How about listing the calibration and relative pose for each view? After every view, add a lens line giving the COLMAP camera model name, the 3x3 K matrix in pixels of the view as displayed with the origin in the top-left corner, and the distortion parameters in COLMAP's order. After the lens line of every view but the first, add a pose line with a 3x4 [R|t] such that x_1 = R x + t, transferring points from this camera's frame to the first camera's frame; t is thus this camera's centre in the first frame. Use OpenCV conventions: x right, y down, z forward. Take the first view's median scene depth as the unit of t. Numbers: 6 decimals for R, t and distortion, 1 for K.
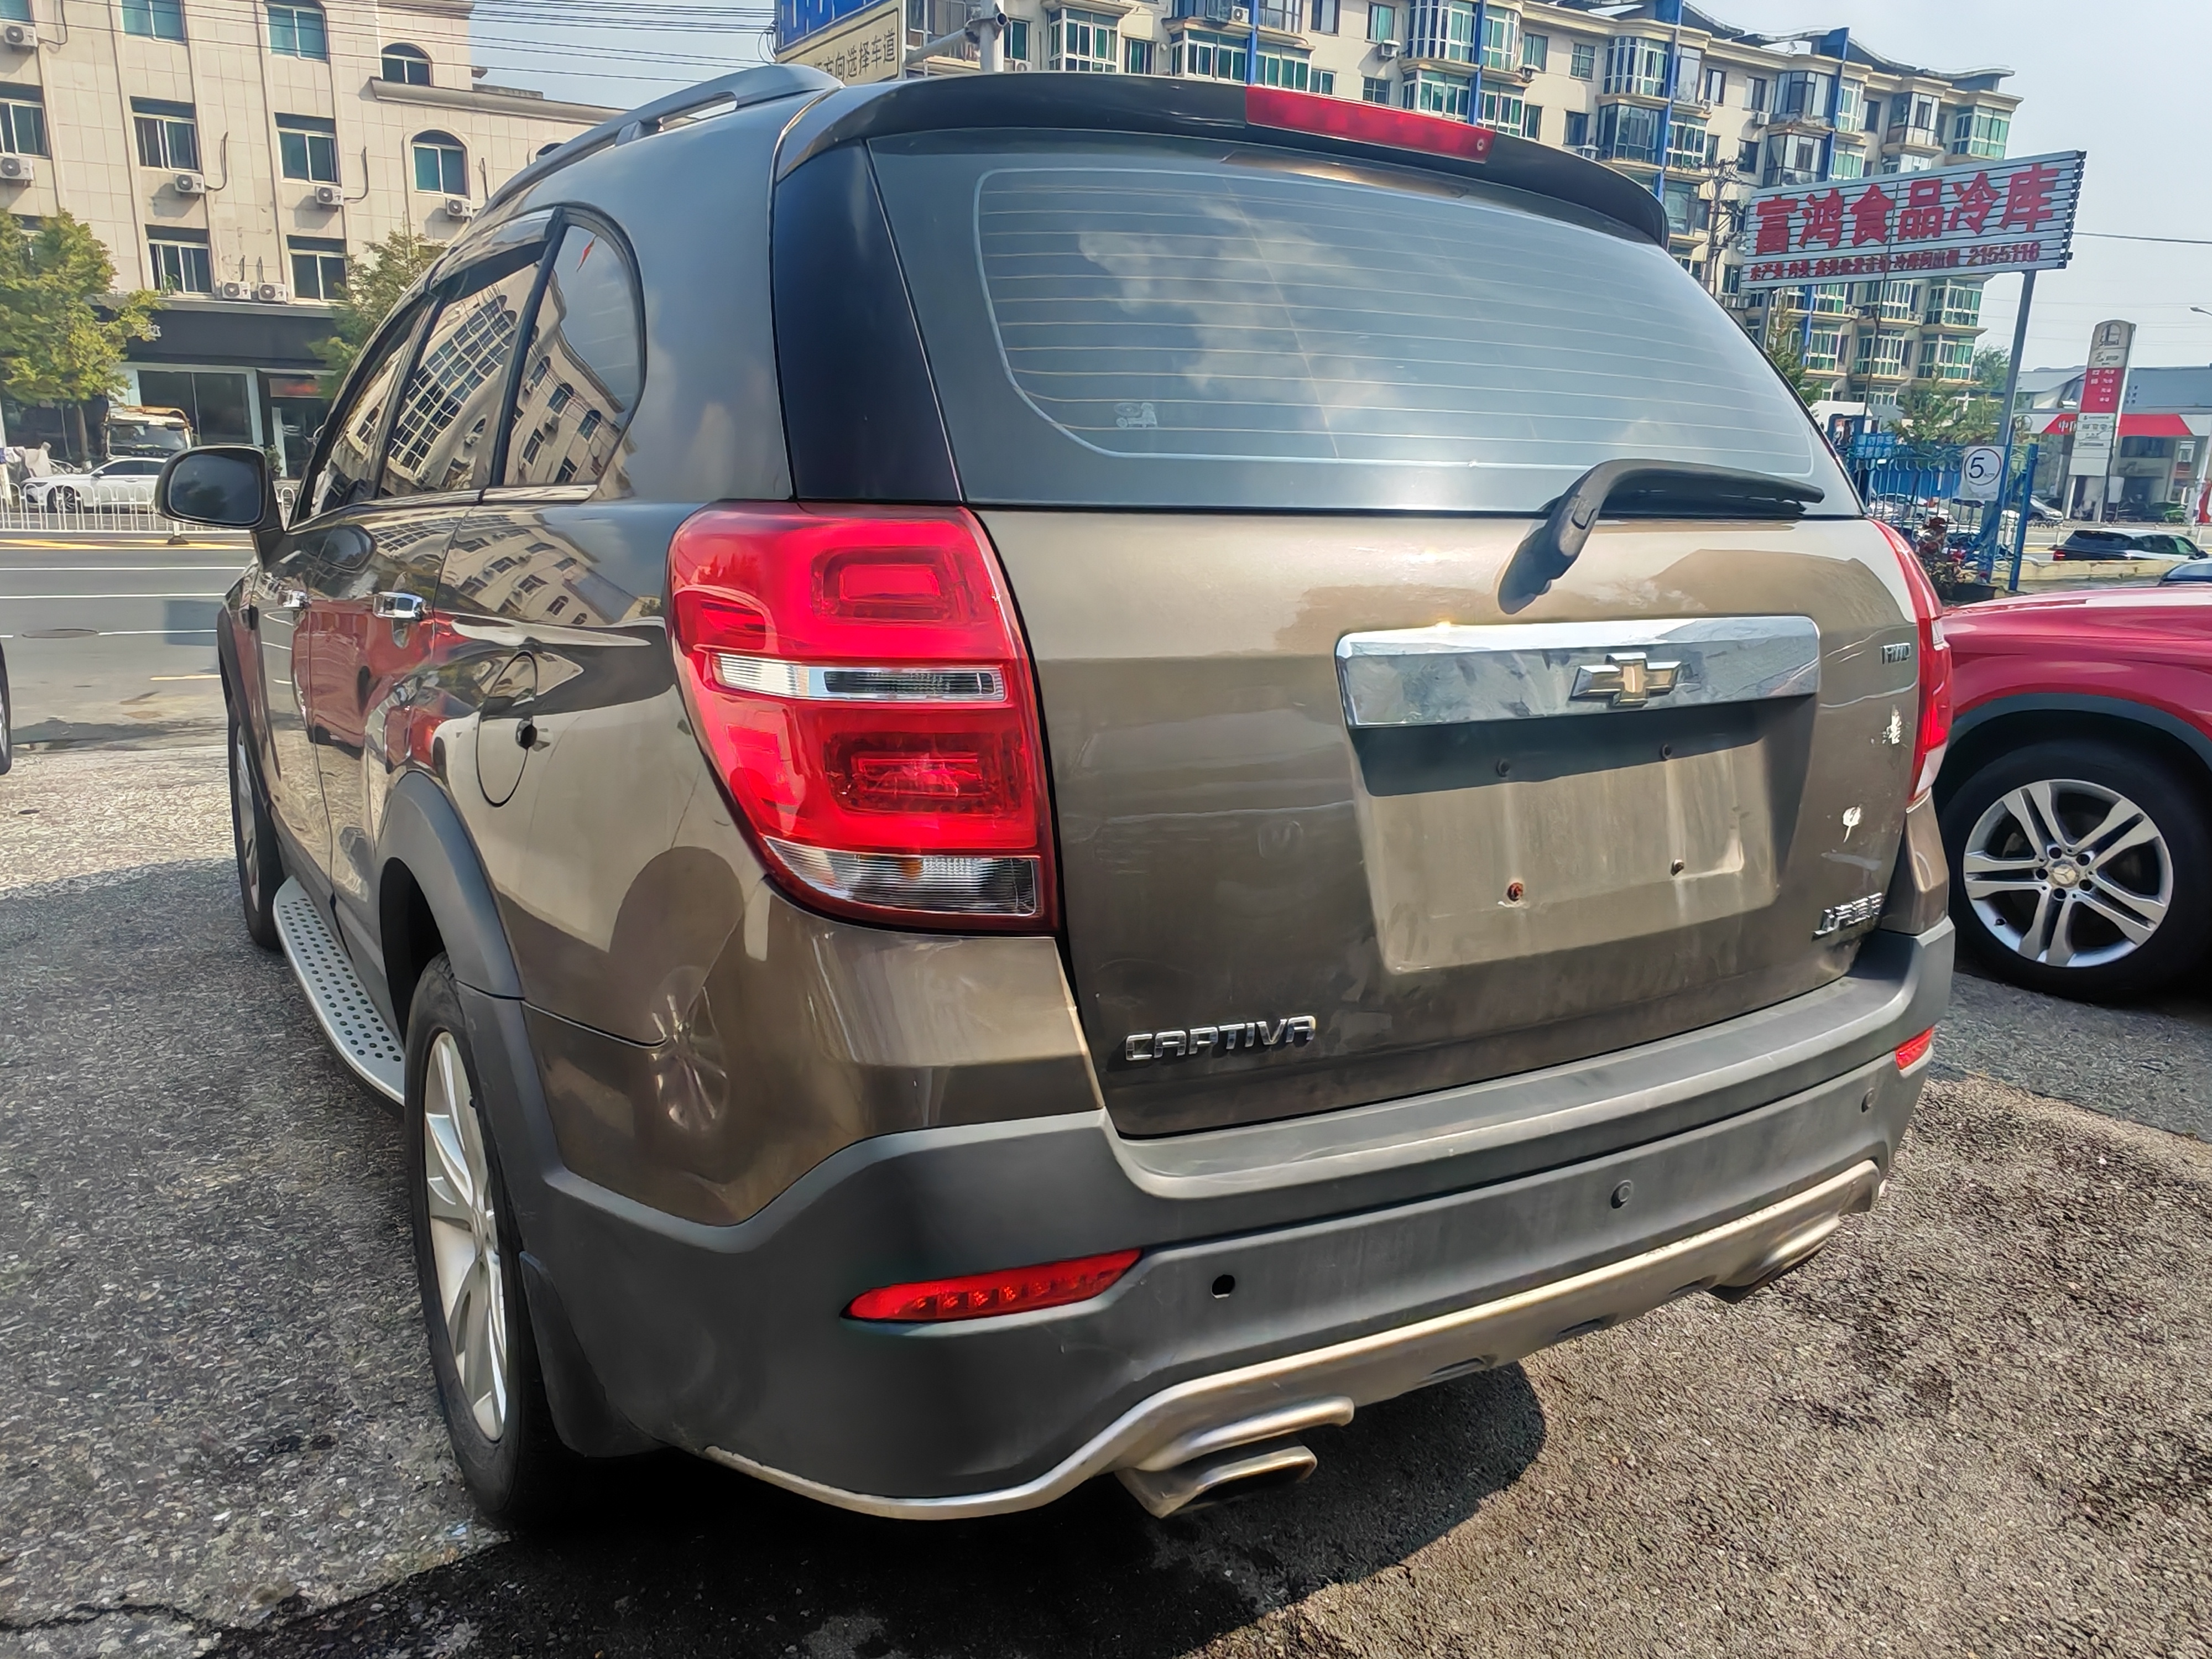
lens RADIAL K [[1624.3, 0, 1108.1], [0, 1624.3, 865.8], [0, 0, 1]] dist [0.059875, -0.135003]
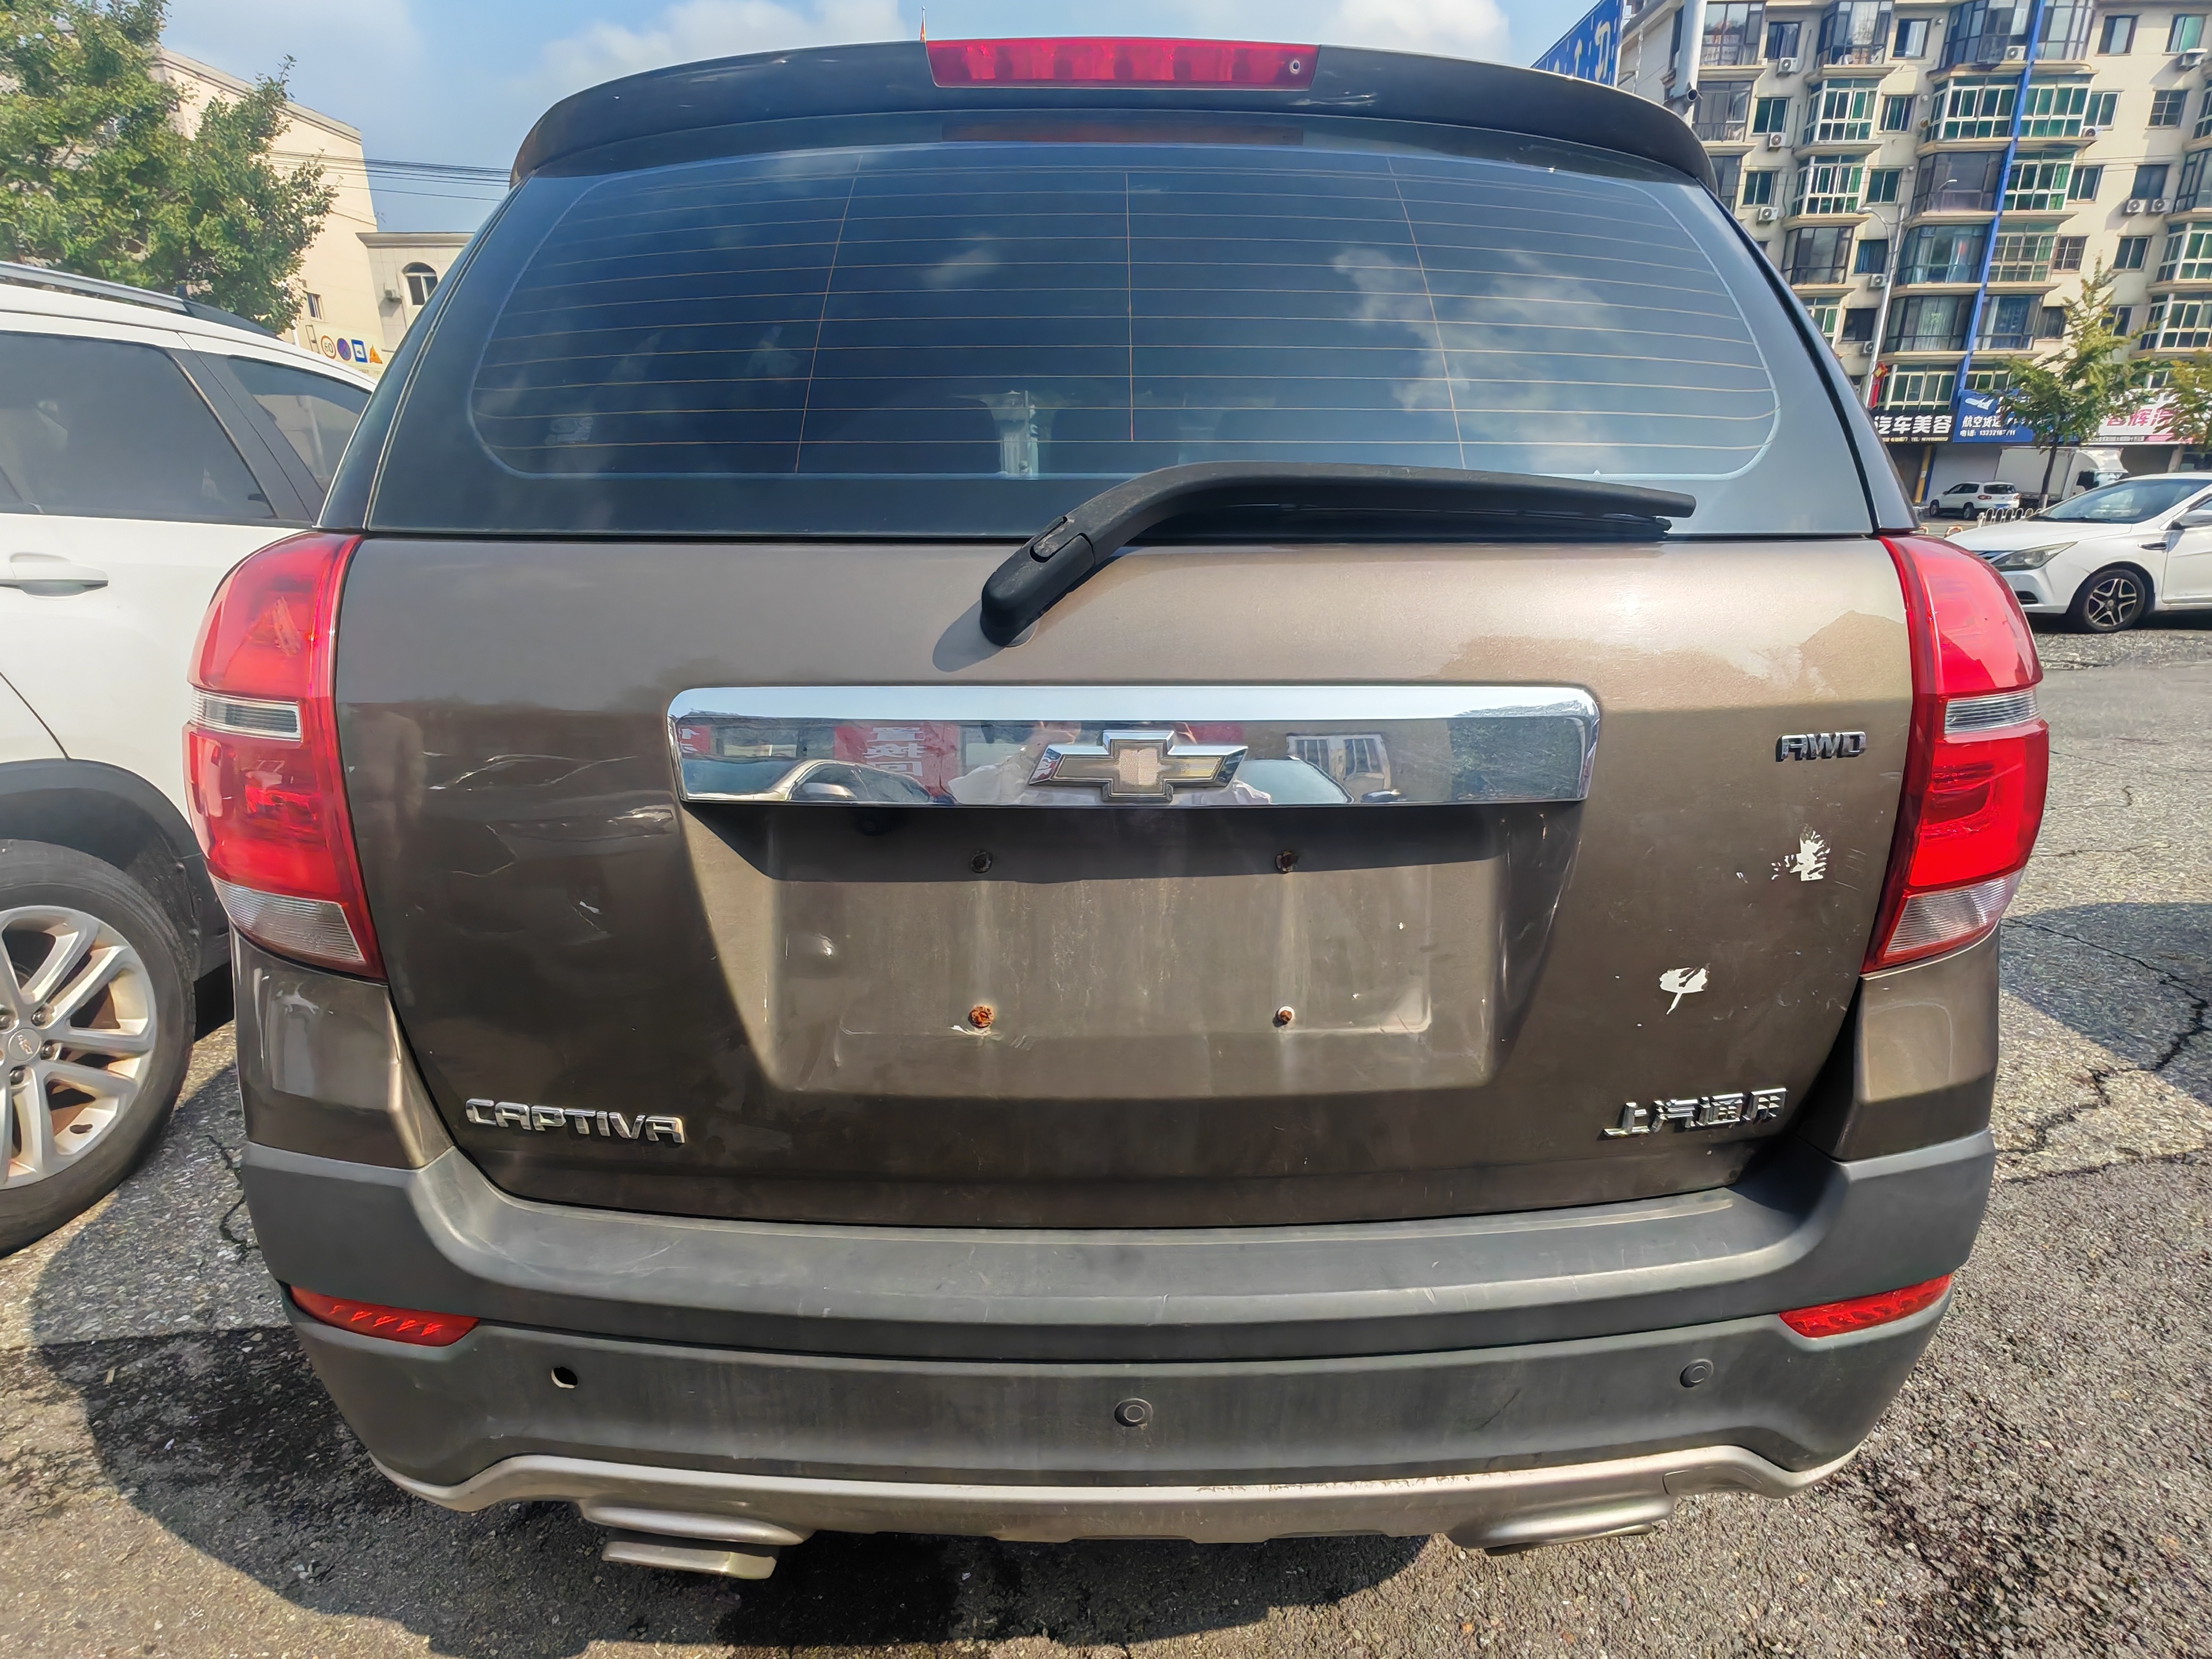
lens RADIAL K [[1145.4, 0, 1106.0], [0, 1145.4, 829.5], [0, 0, 1]] dist [0.003404, -0.000289]
pose [[0.853486, 0.130131, -0.504606, 0.484502], [-0.103278, 0.991351, 0.080972, -0.107217], [0.510779, -0.016994, 0.859544, 0.465321]]
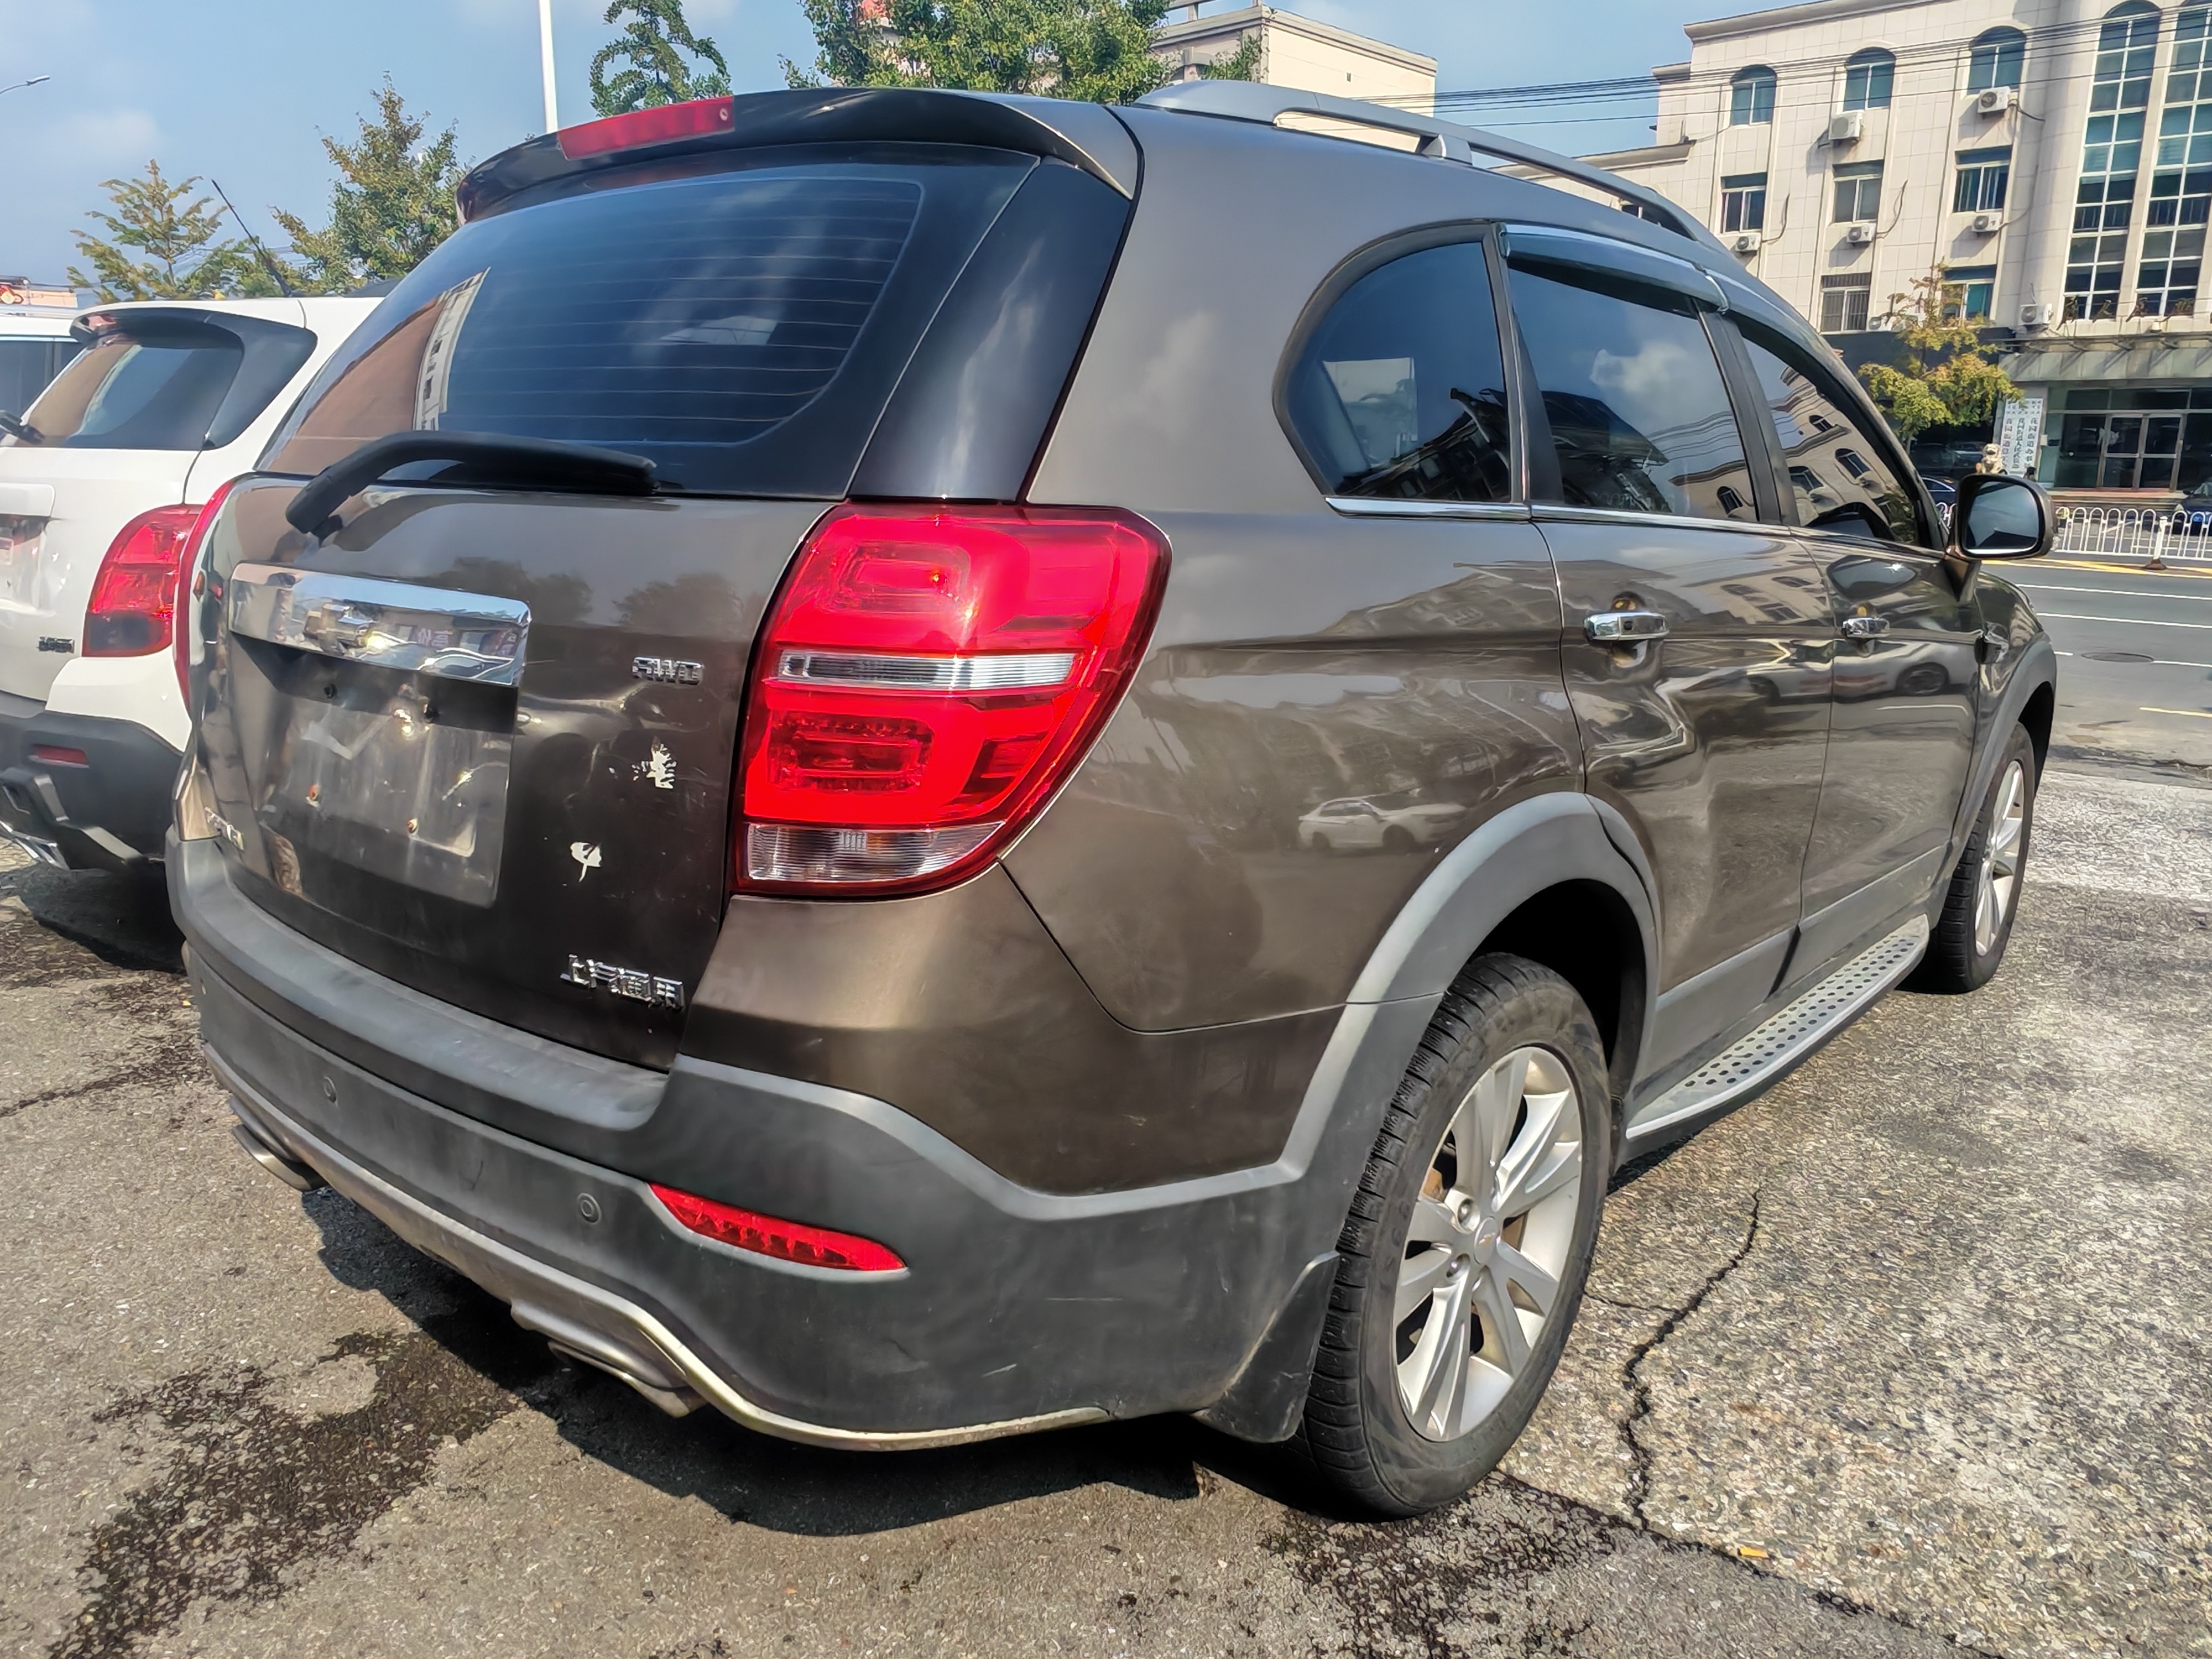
lens RADIAL K [[1565.2, 0, 1106.0], [0, 1565.2, 829.5], [0, 0, 1]] dist [0.040163, 0.000614]
pose [[0.293657, 0.202573, -0.934200, 1.280121], [-0.229765, 0.963595, 0.136723, -0.212352], [0.927887, 0.174496, 0.329511, 0.983397]]
